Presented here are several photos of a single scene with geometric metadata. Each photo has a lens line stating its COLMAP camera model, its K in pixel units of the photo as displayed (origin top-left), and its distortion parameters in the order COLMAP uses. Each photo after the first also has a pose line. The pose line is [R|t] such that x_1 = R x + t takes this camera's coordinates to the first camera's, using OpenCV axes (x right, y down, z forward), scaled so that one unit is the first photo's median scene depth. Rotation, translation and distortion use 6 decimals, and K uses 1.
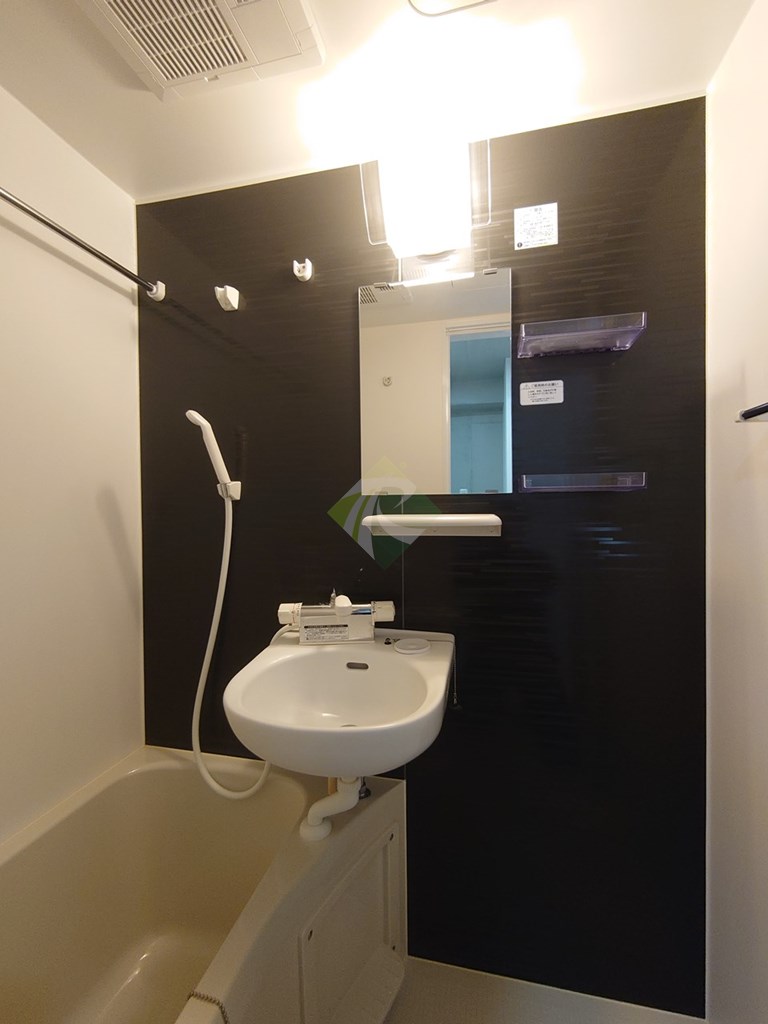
lens RADIAL K [[439.6, 0, 385.5], [0, 439.6, 513.3], [0, 0, 1]] dist [-0.003152, -0.000246]
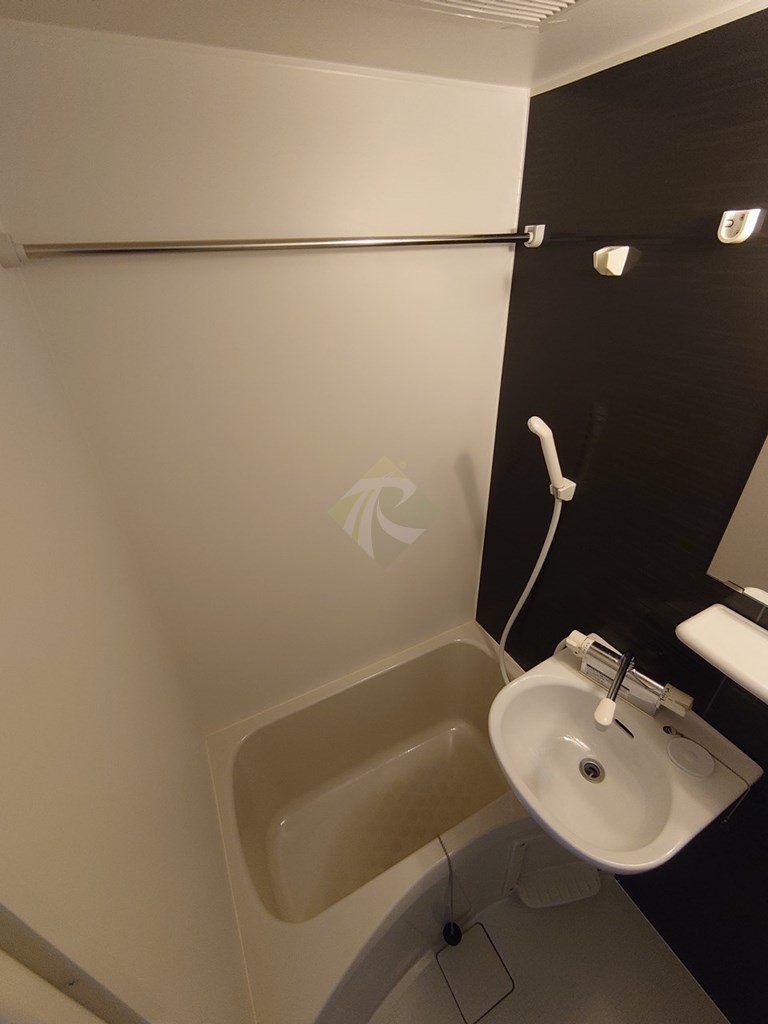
lens RADIAL K [[439.6, 0, 385.5], [0, 439.6, 513.3], [0, 0, 1]] dist [-0.003152, -0.000246]
pose [[0.654794, 0.385773, -0.649942, 0.037409], [0.007753, 0.856456, 0.516161, -0.512488], [0.755768, -0.343018, 0.557811, 0.151952]]
